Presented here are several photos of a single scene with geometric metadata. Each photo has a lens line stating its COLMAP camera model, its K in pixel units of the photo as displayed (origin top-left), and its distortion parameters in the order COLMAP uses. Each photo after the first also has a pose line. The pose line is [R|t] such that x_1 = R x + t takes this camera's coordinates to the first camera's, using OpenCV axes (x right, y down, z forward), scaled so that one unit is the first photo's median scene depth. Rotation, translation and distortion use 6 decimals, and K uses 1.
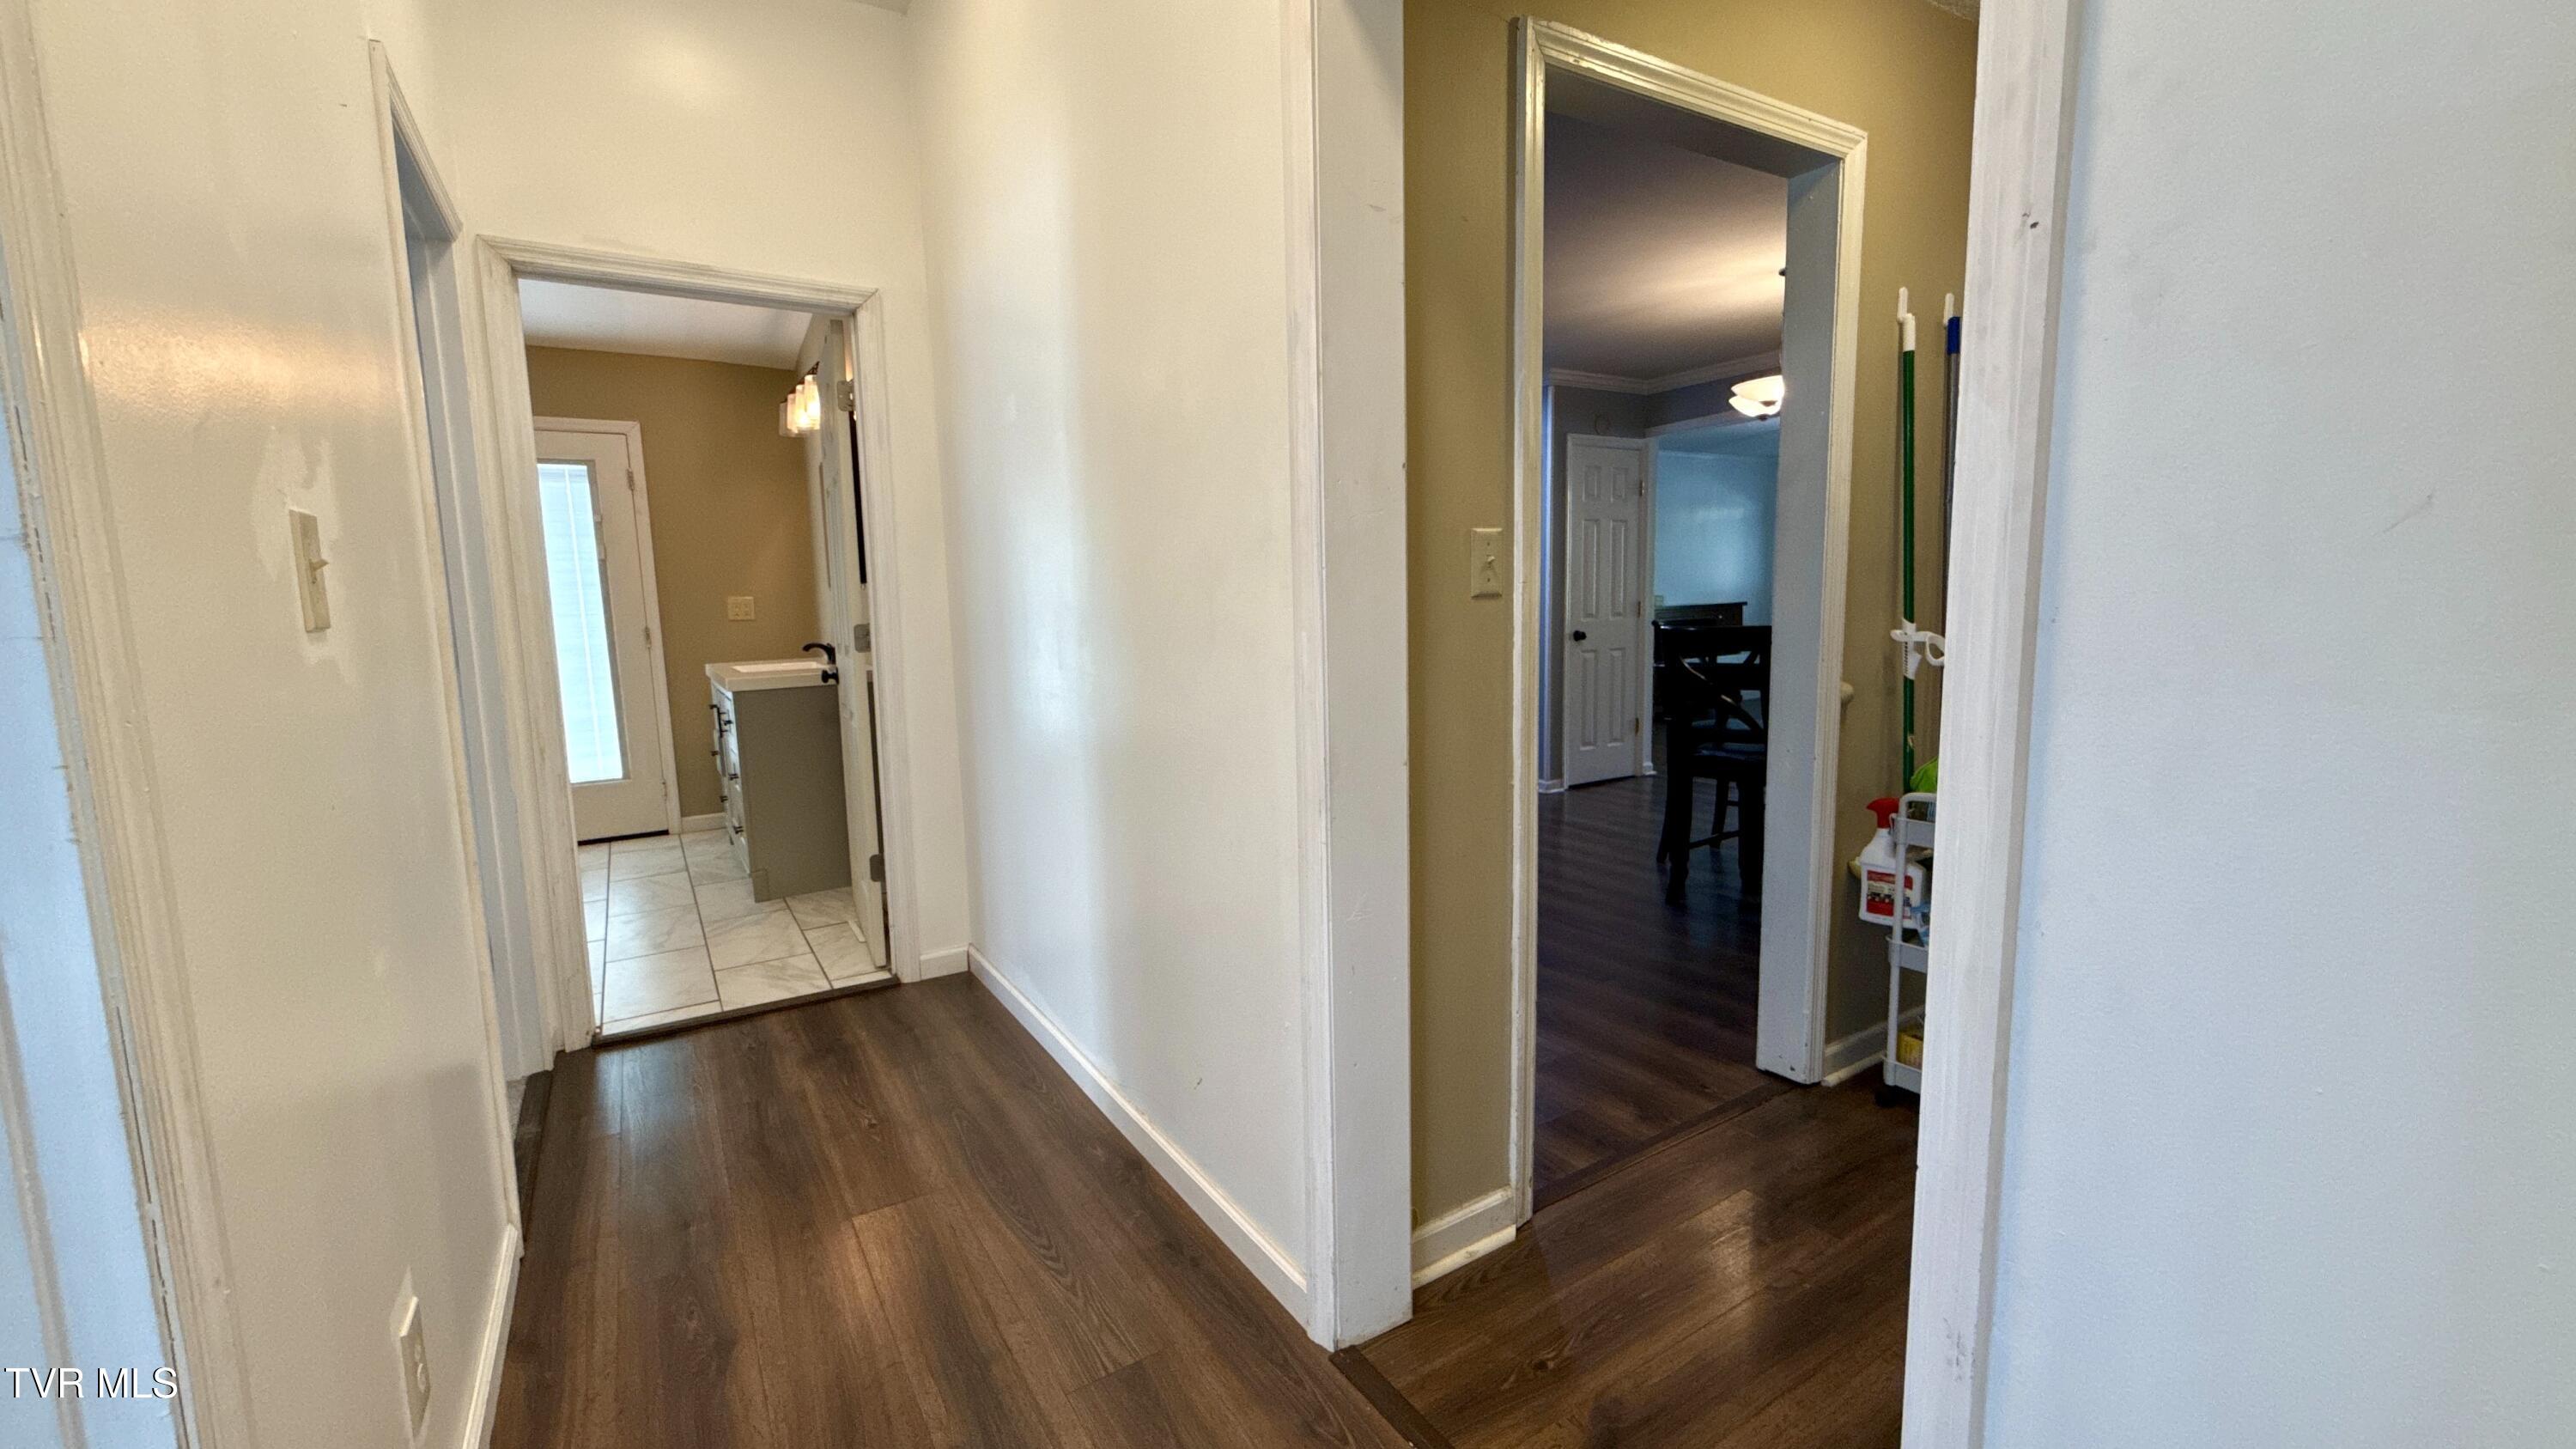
lens RADIAL K [[1026.4, 0, 1271.4], [0, 1026.4, 719.5], [0, 0, 1]] dist [0.000022, -0.000397]
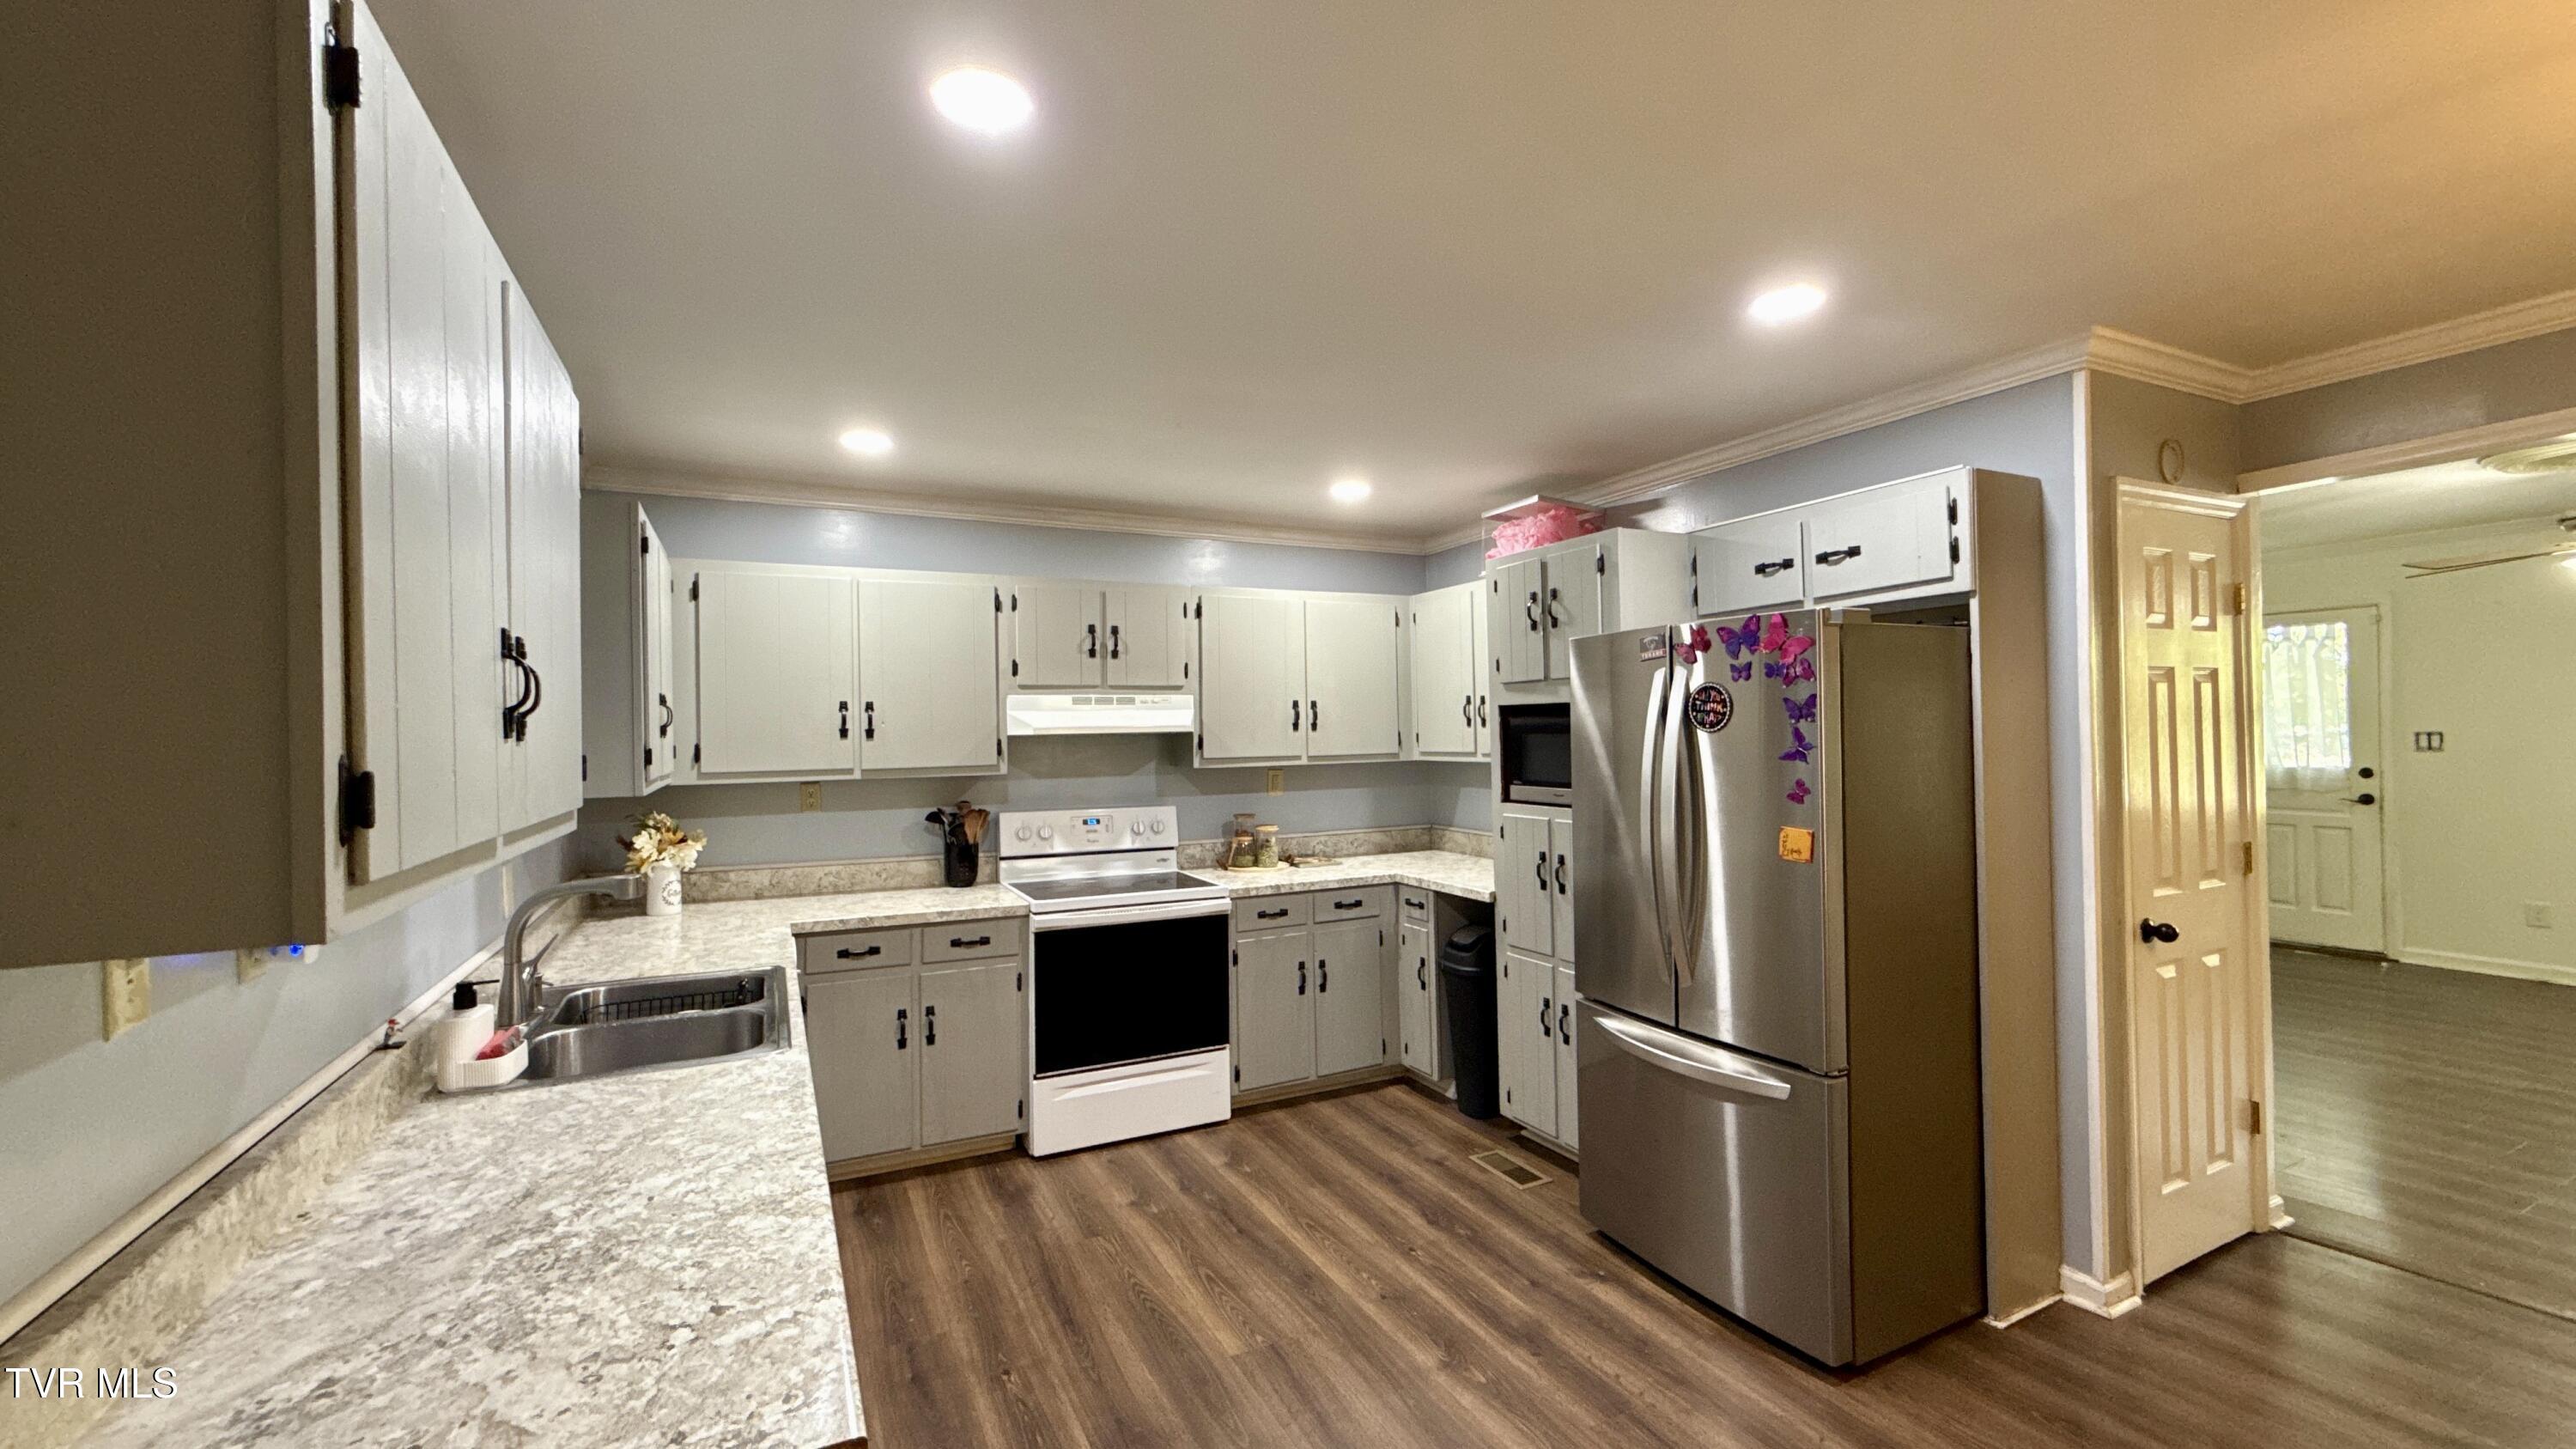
lens RADIAL K [[1026.4, 0, 1284.6], [0, 1026.4, 725.3], [0, 0, 1]] dist [0.000022, -0.000397]
pose [[0.996310, 0.002223, -0.085800, -0.027793], [-0.012740, 0.992421, -0.122222, -0.108488], [0.084878, 0.122864, 0.988787, 0.520920]]
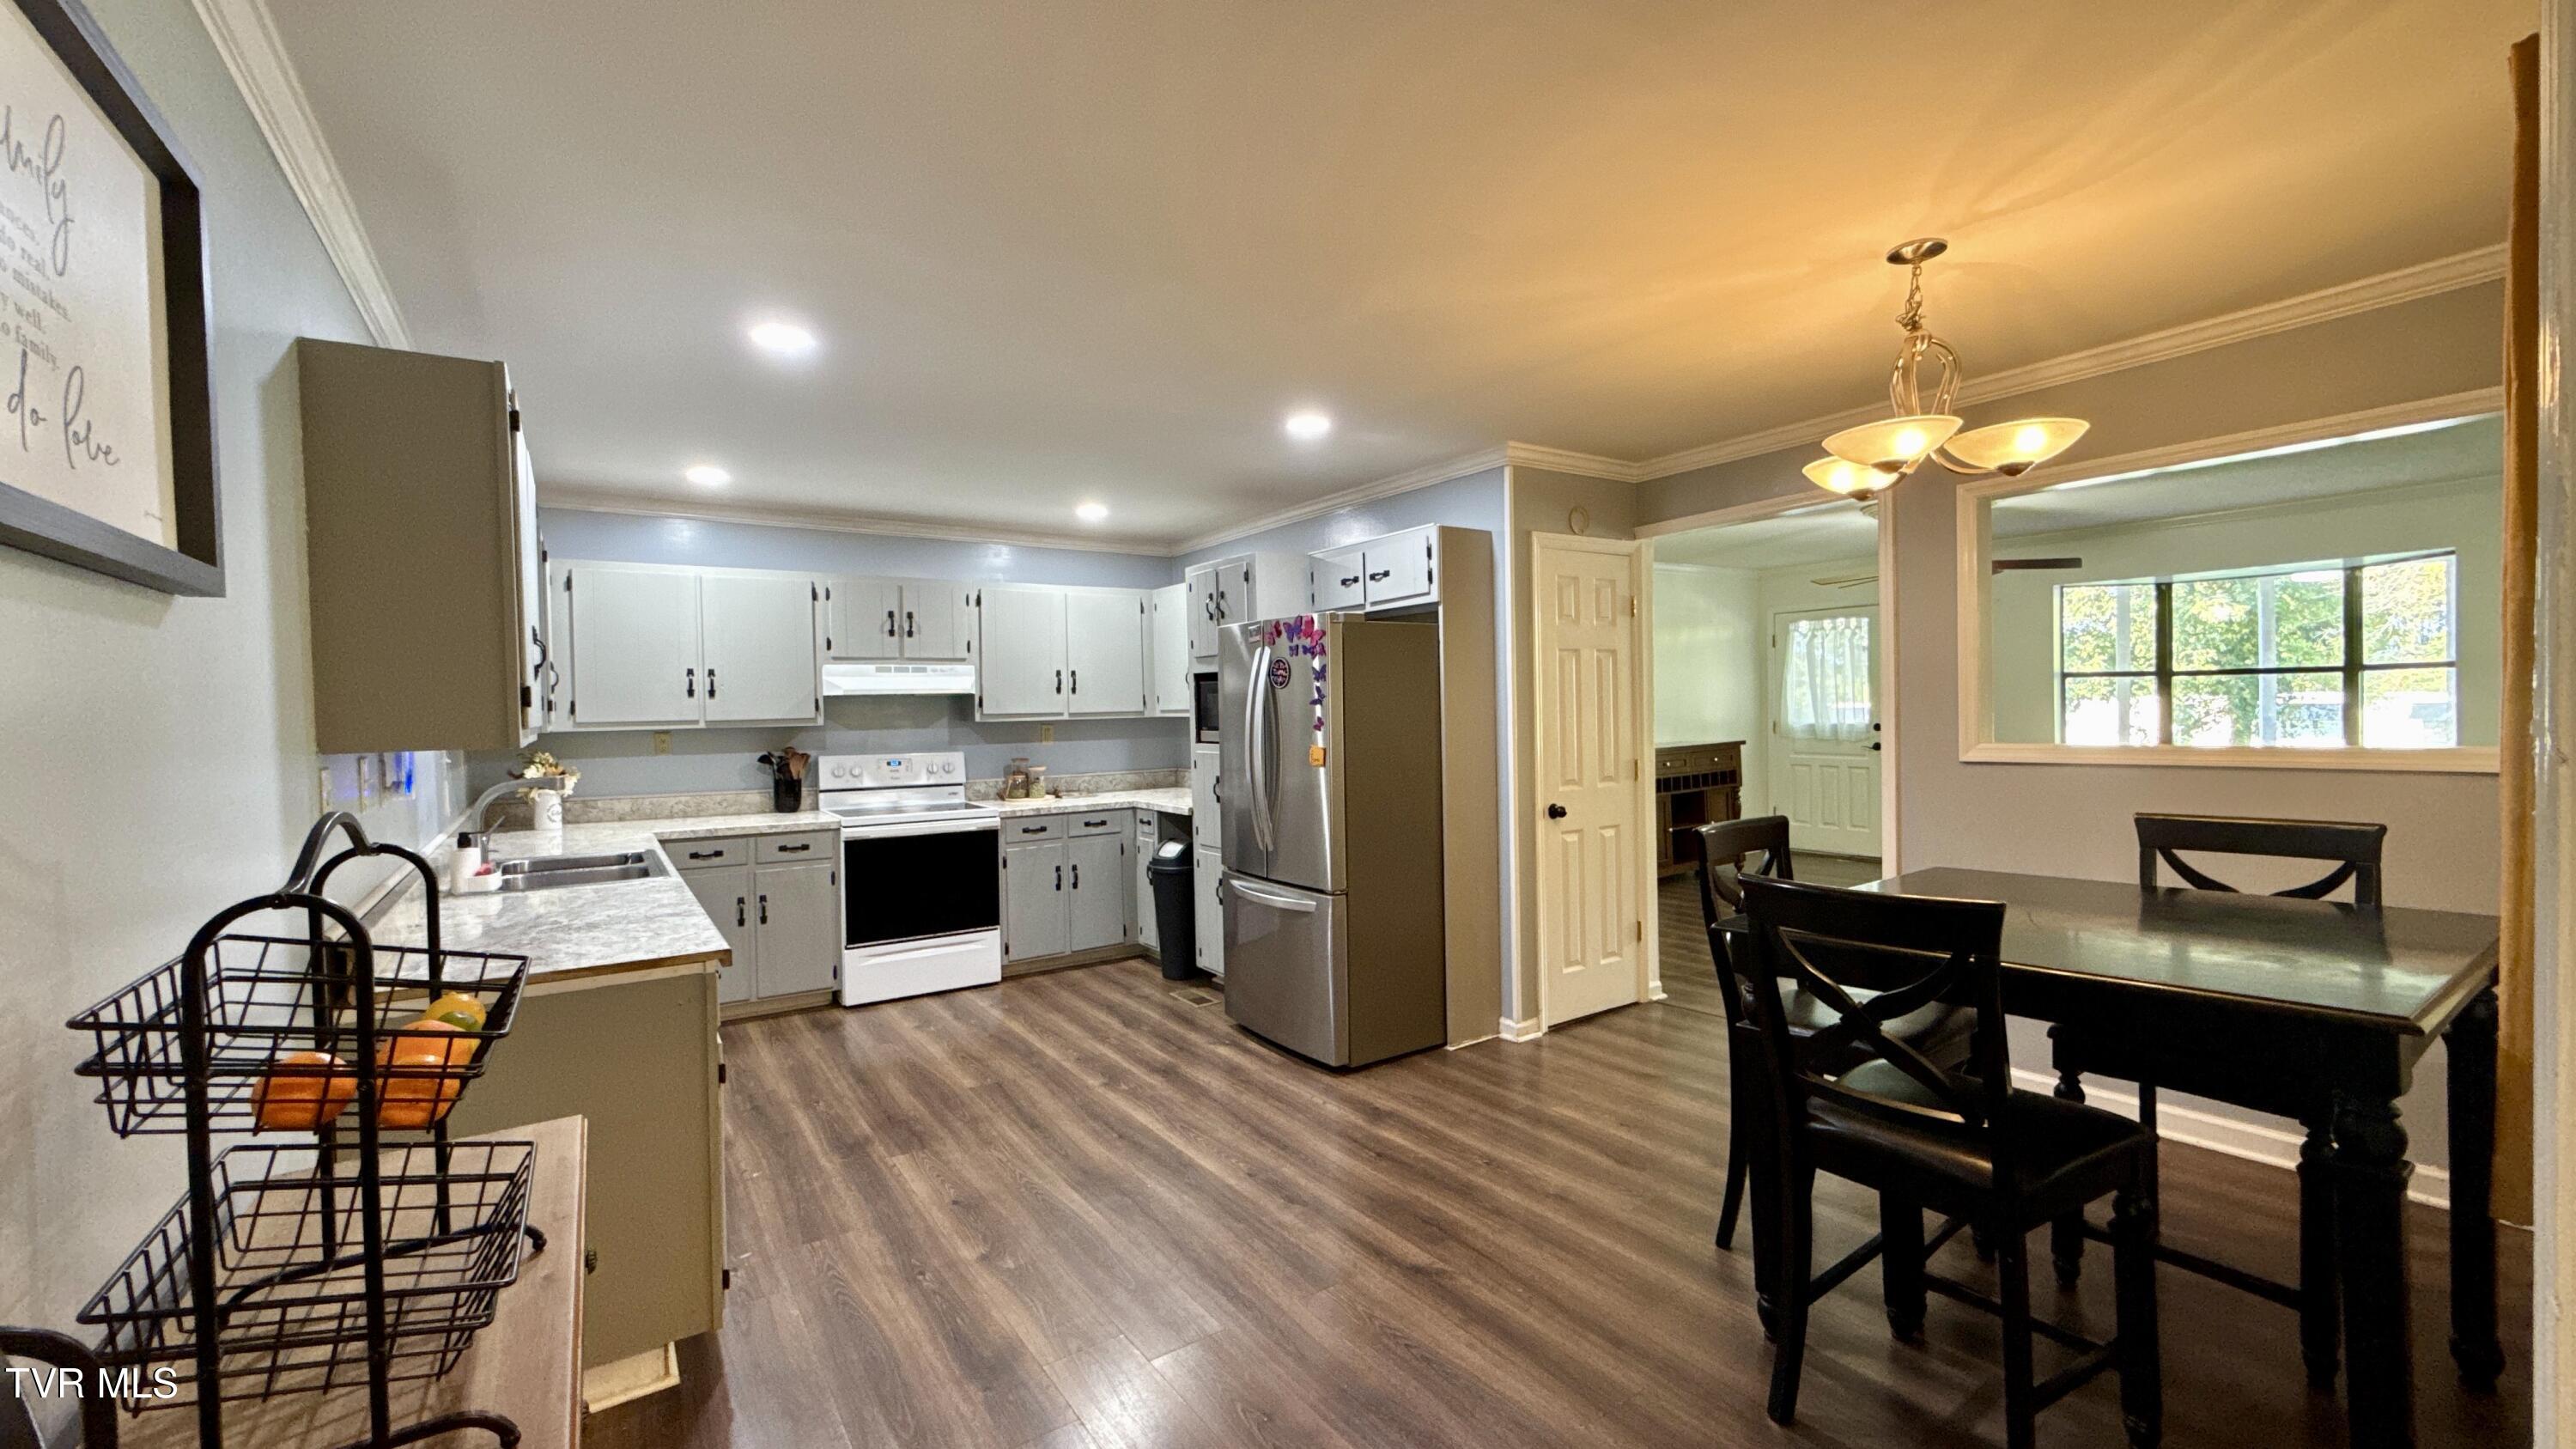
lens RADIAL K [[1026.4, 0, 1287.0], [0, 1026.4, 724.6], [0, 0, 1]] dist [0.000022, -0.000397]
pose [[0.998651, 0.000574, 0.051921, 0.076472], [0.004626, 0.994978, -0.099983, -0.070308], [-0.051717, 0.100088, 0.993634, 0.297054]]
